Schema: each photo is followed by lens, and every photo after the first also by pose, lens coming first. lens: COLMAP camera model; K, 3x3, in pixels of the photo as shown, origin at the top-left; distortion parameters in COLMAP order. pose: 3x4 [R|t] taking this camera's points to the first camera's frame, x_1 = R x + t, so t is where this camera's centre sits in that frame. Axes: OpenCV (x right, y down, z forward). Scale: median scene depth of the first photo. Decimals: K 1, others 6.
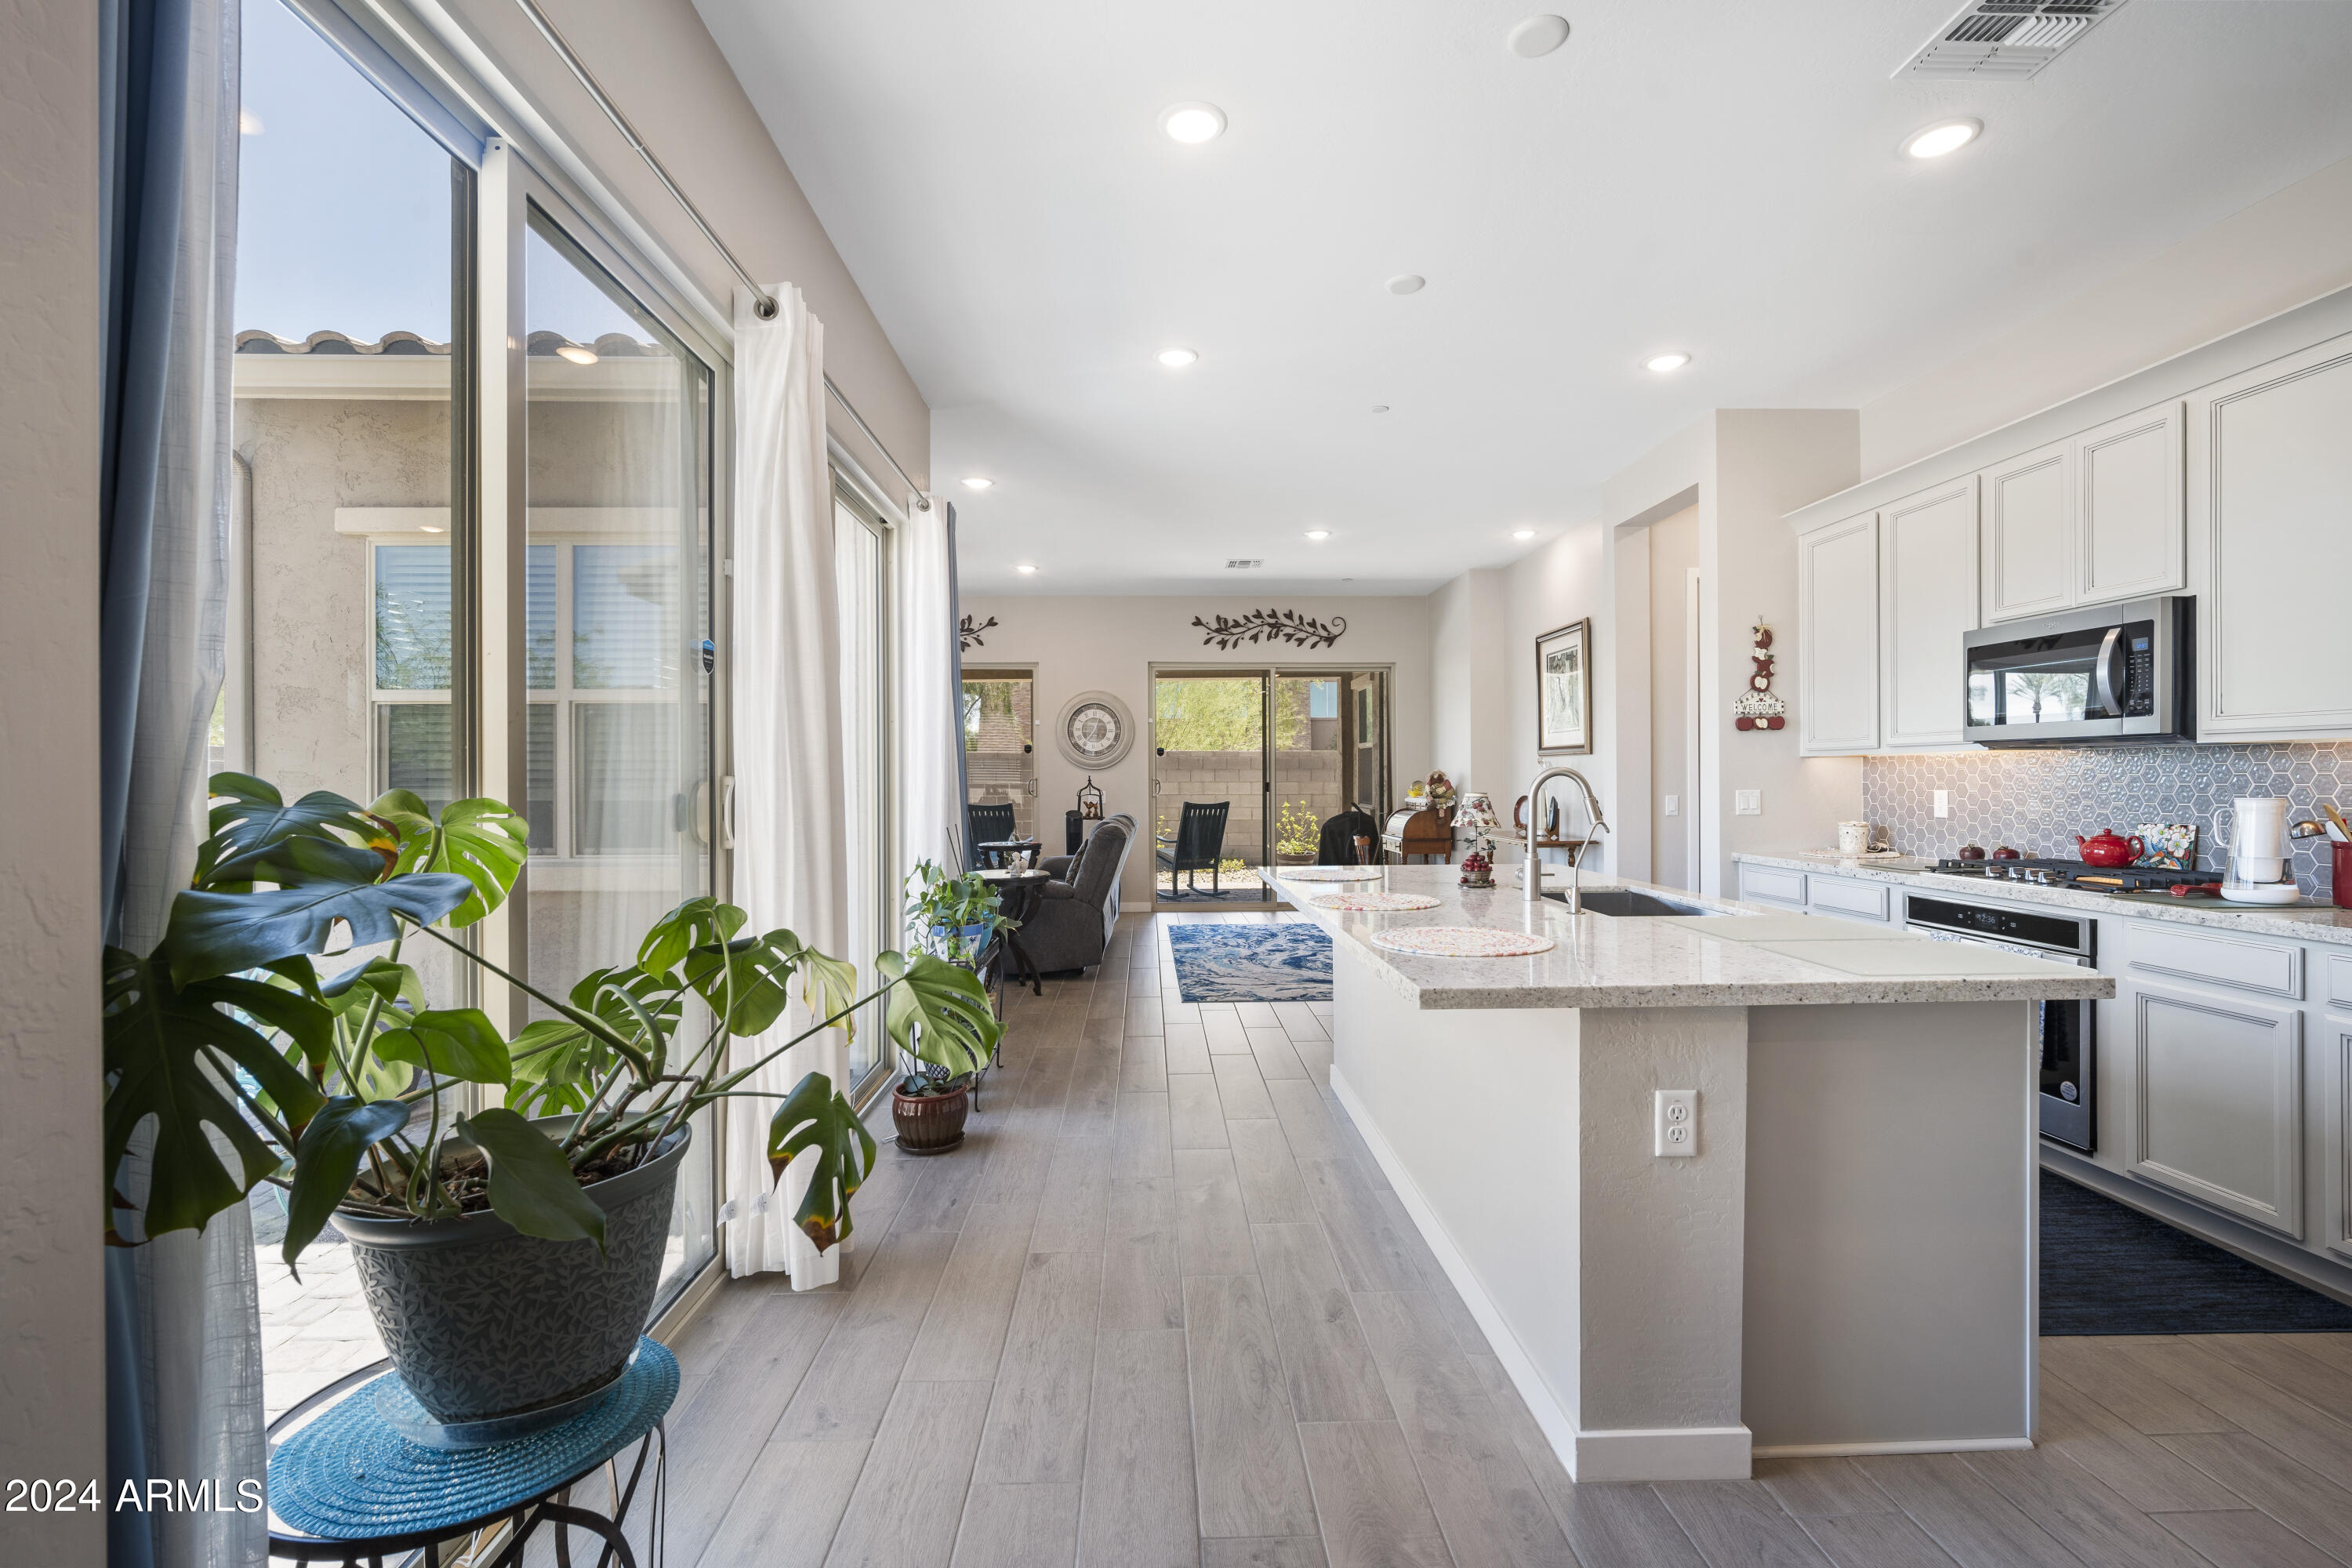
lens RADIAL K [[1023.5, 0, 1178.0], [0, 1023.5, 782.7], [0, 0, 1]] dist [-0.013868, 0.004888]
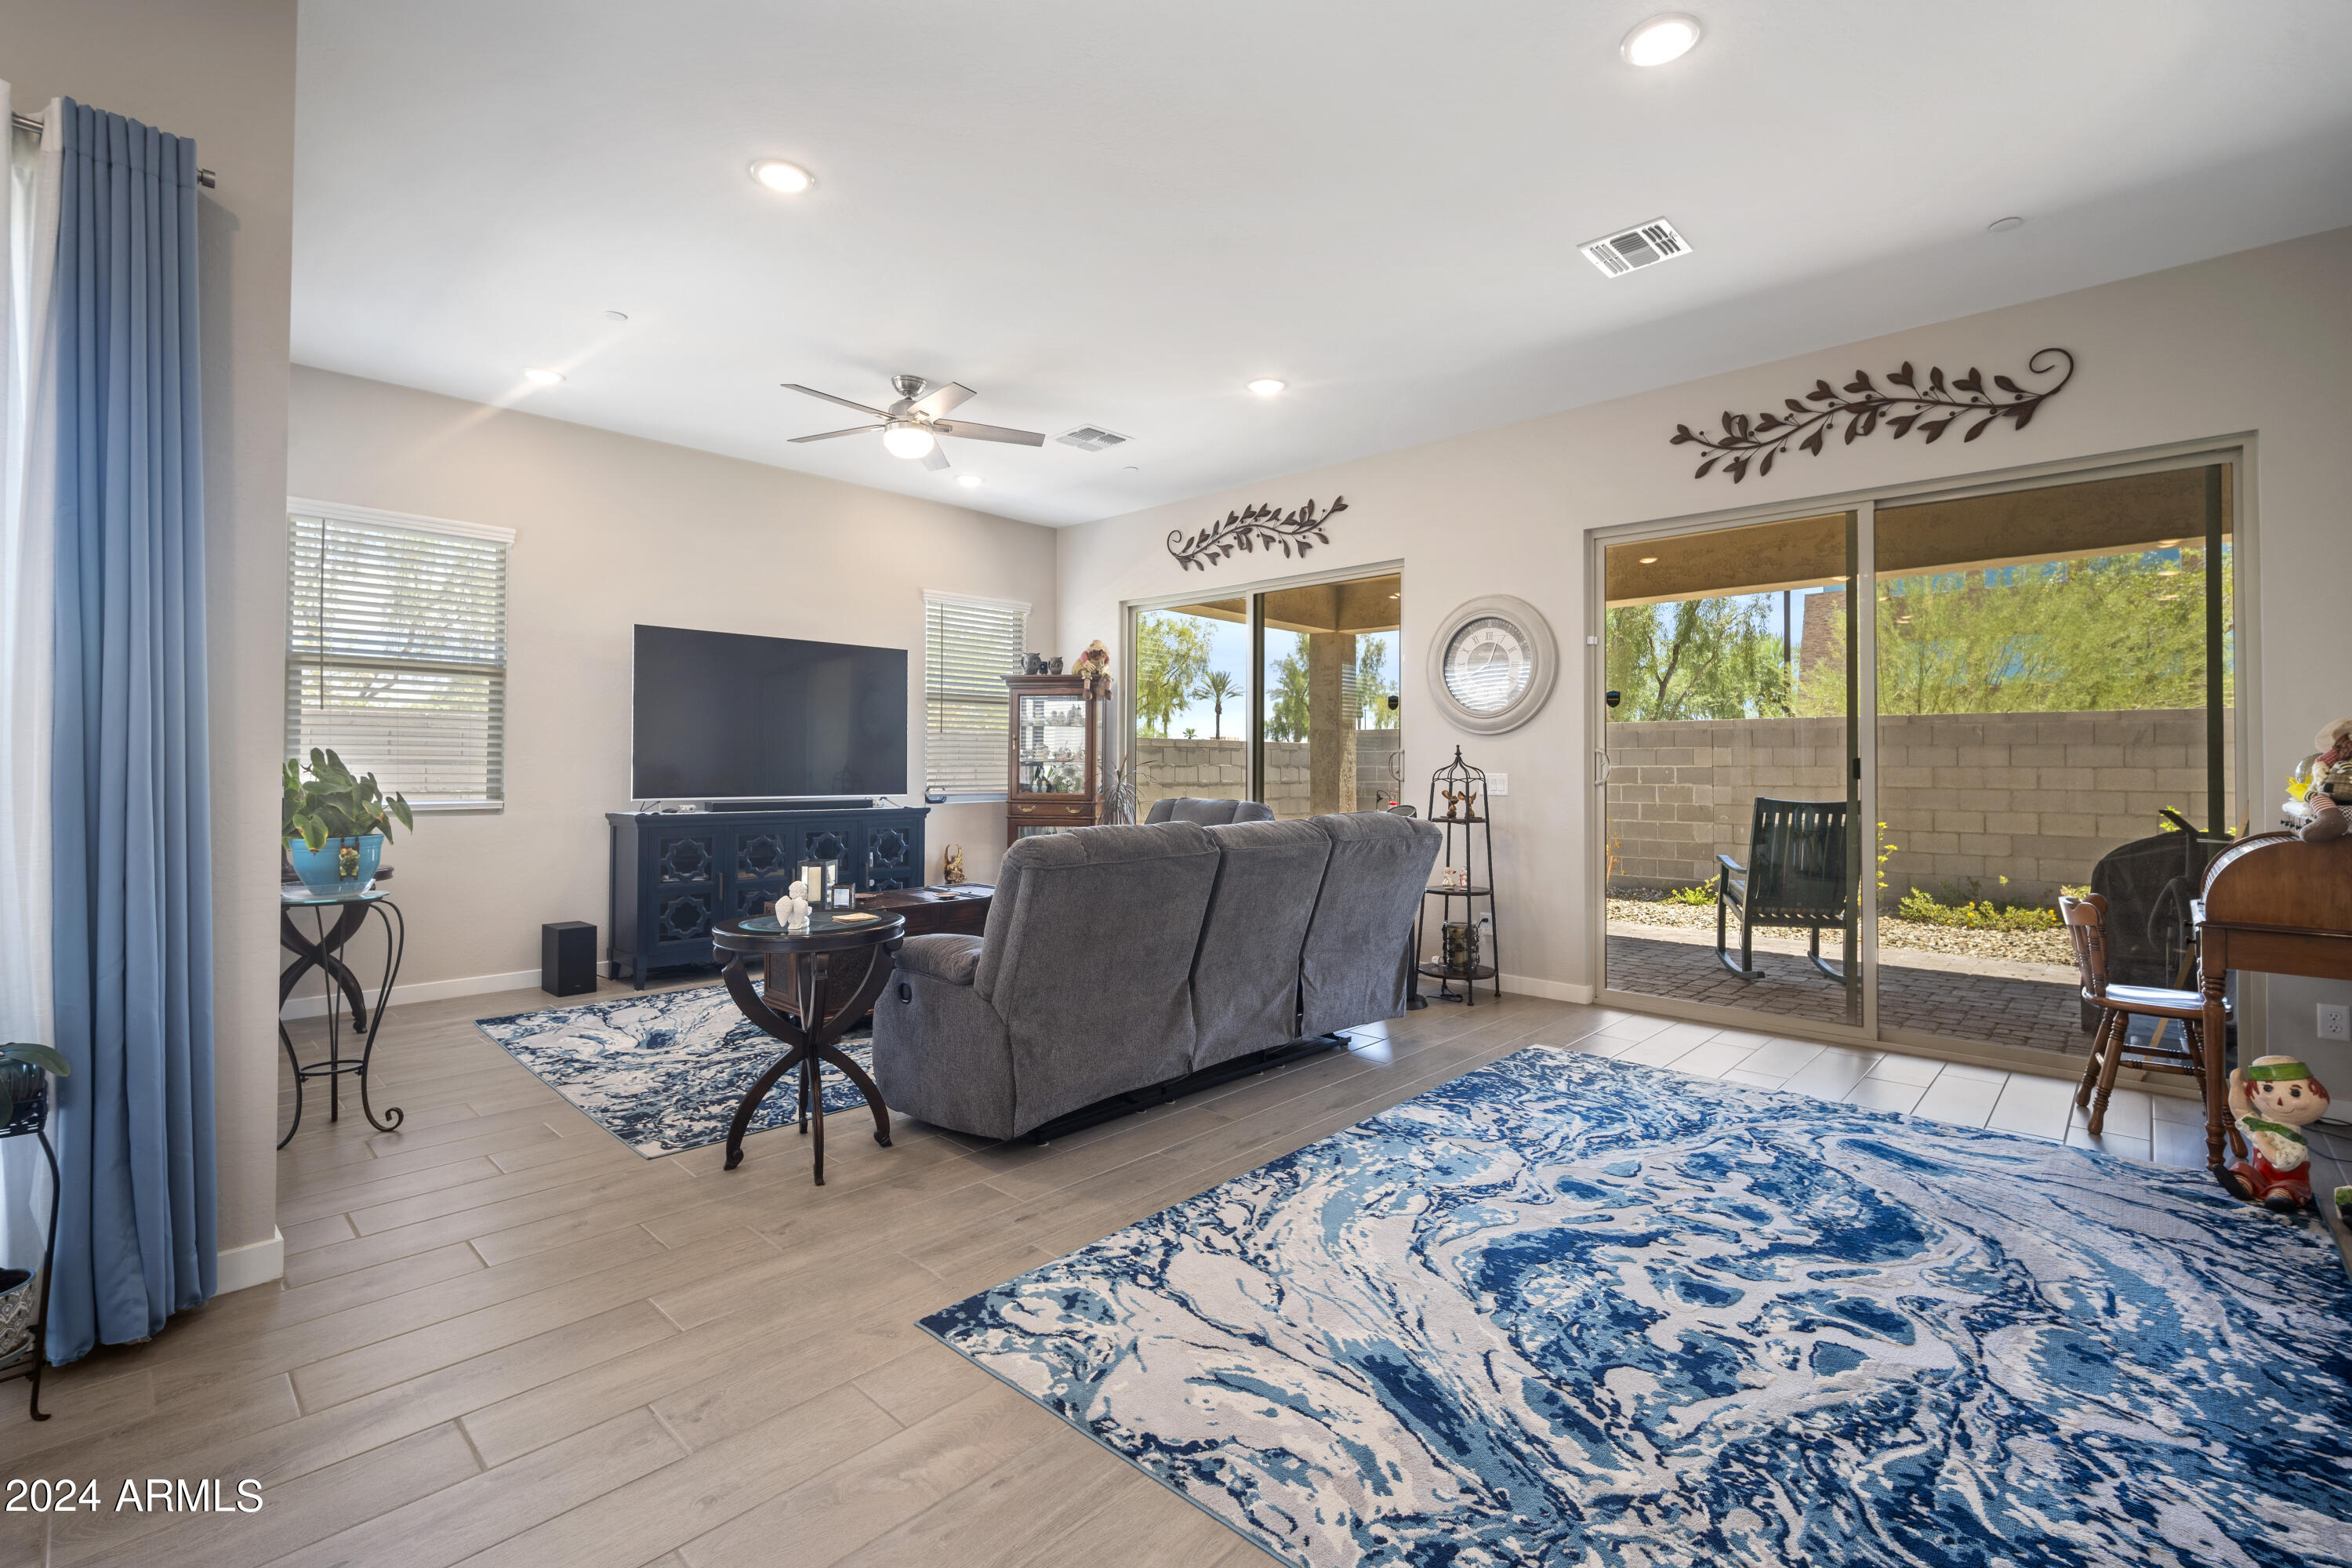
lens RADIAL K [[1036.4, 0, 1180.6], [0, 1036.4, 751.9], [0, 0, 1]] dist [-0.017006, 0.003991]
pose [[0.704971, -0.003019, -0.709229, 0.406563], [-0.010079, 0.999847, -0.014274, 0.012837], [0.709164, 0.017212, 0.704833, 0.957665]]
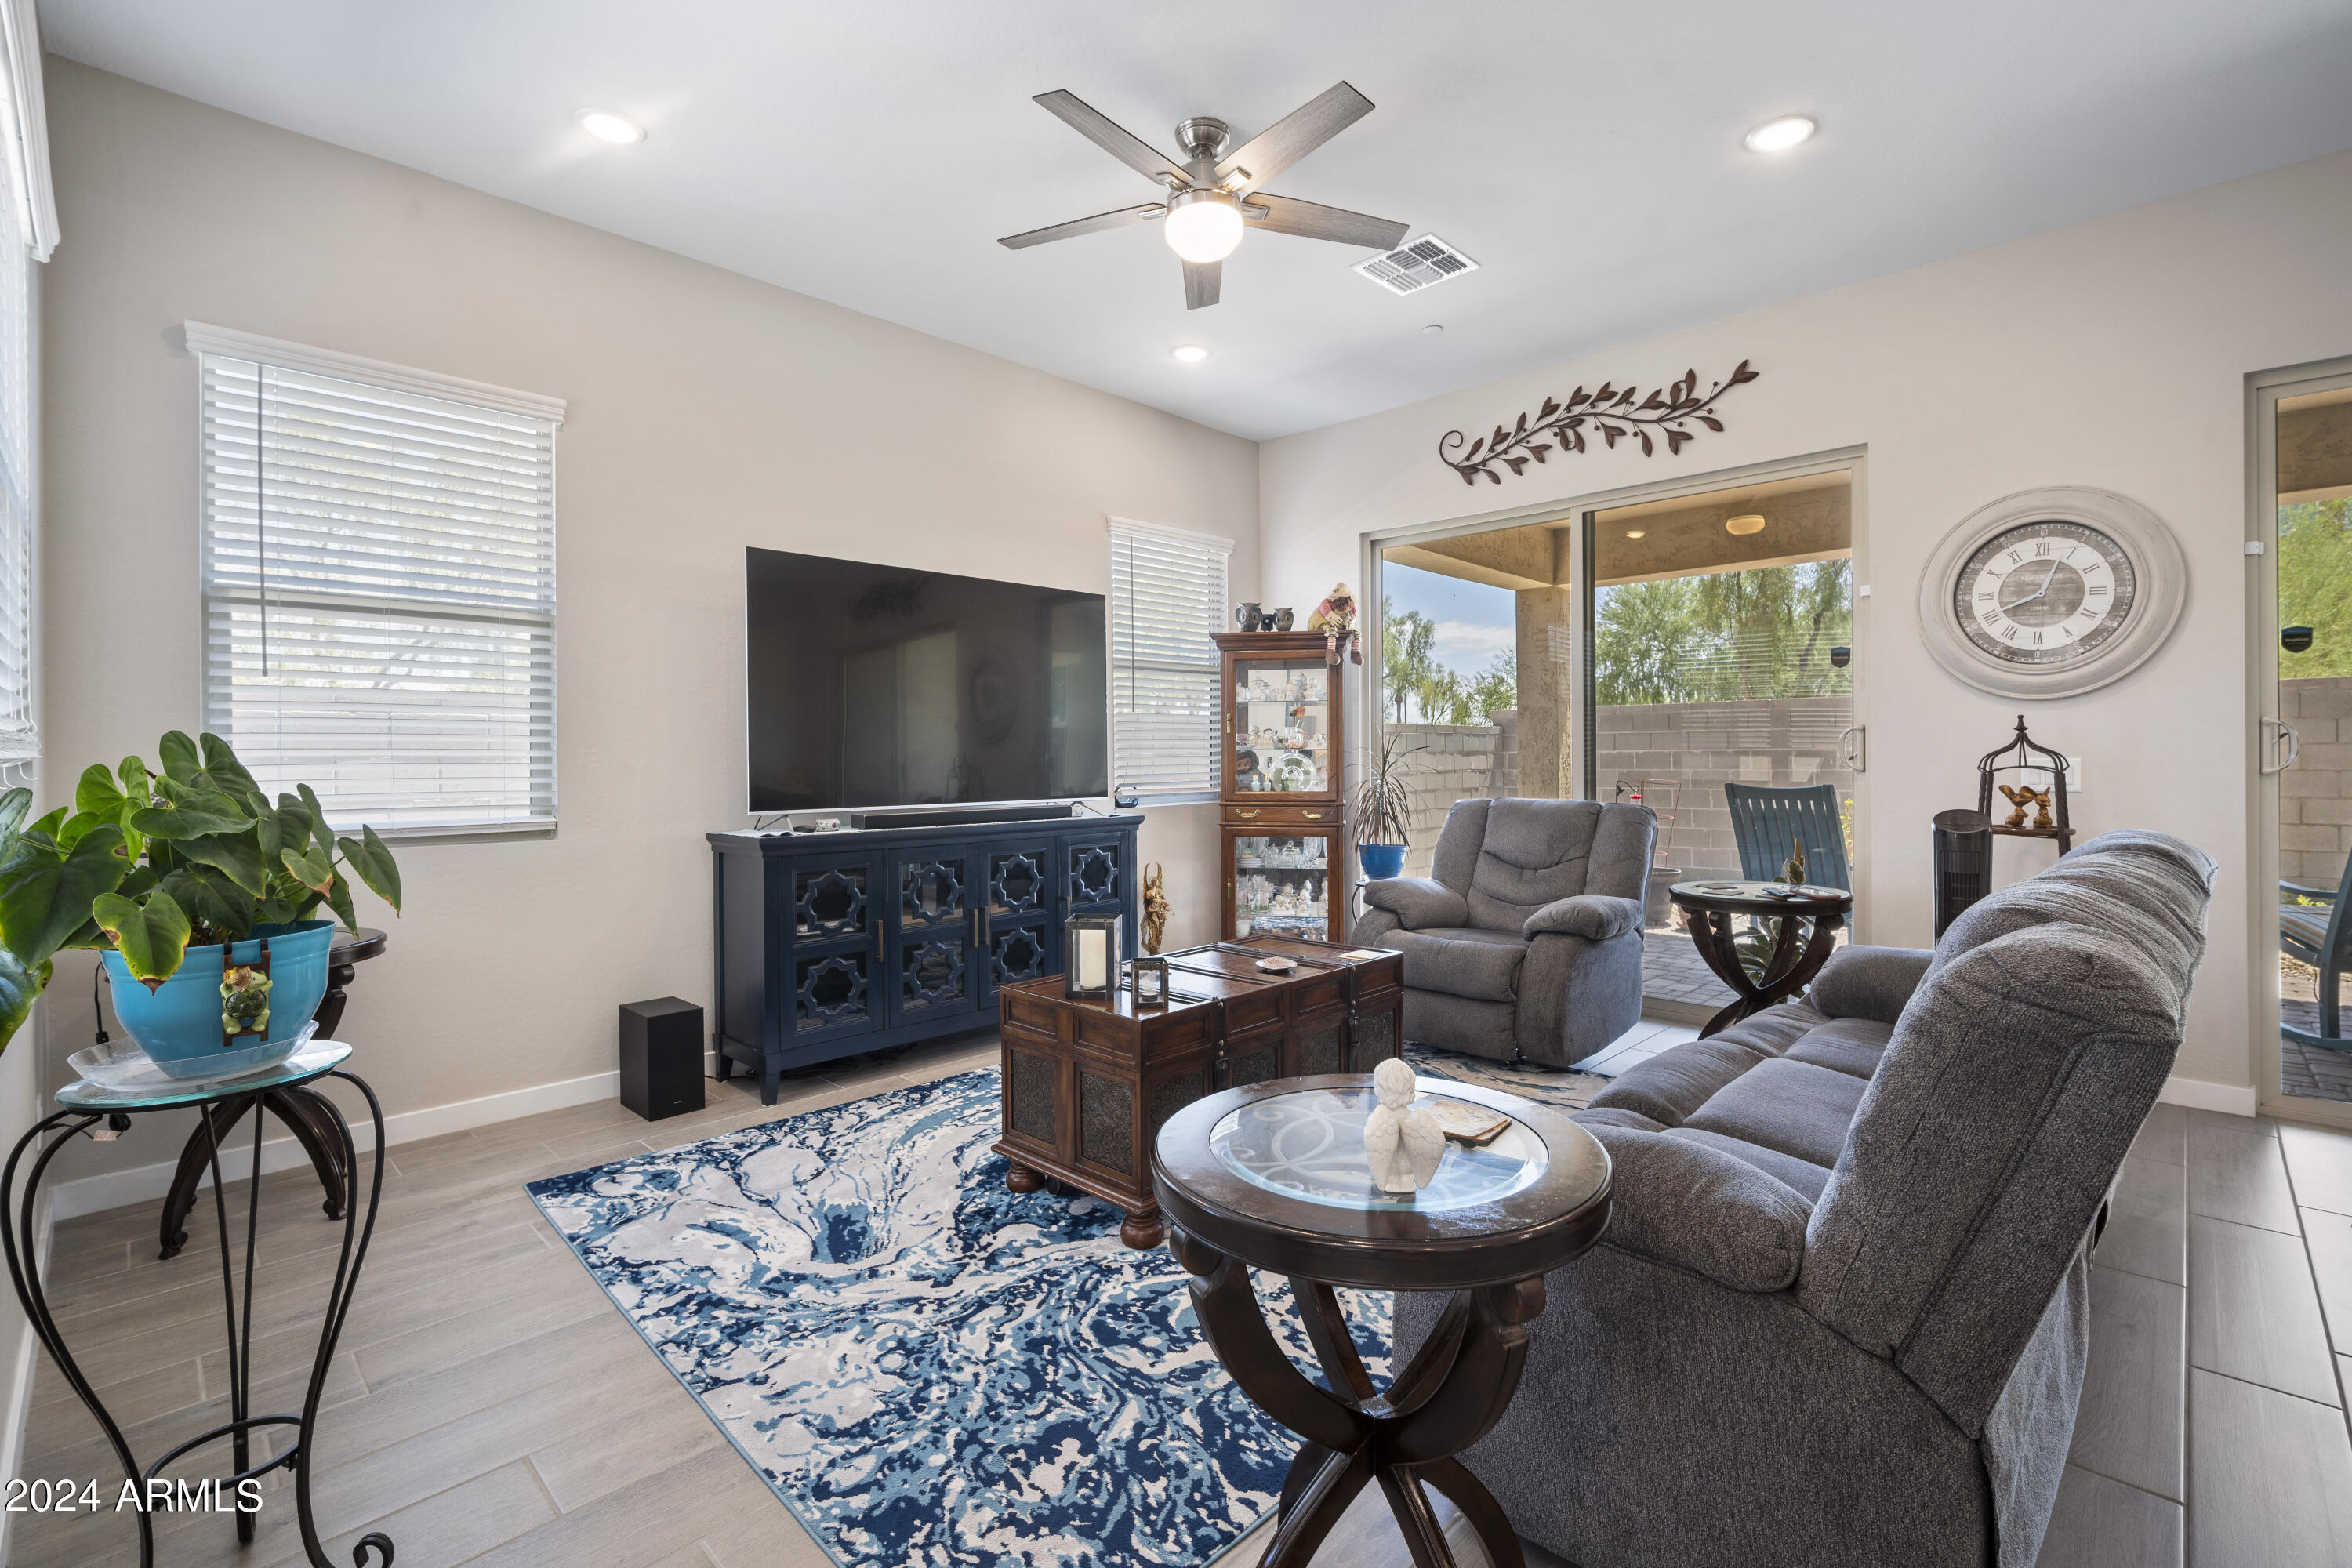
lens RADIAL K [[1043.3, 0, 1189.7], [0, 1043.3, 757.1], [0, 0, 1]] dist [-0.011774, 0.001295]
pose [[0.697416, 0.000290, -0.716666, -0.055923], [0.001370, 0.999998, 0.001737, 0.013822], [0.716665, -0.002193, 0.697414, 1.032191]]
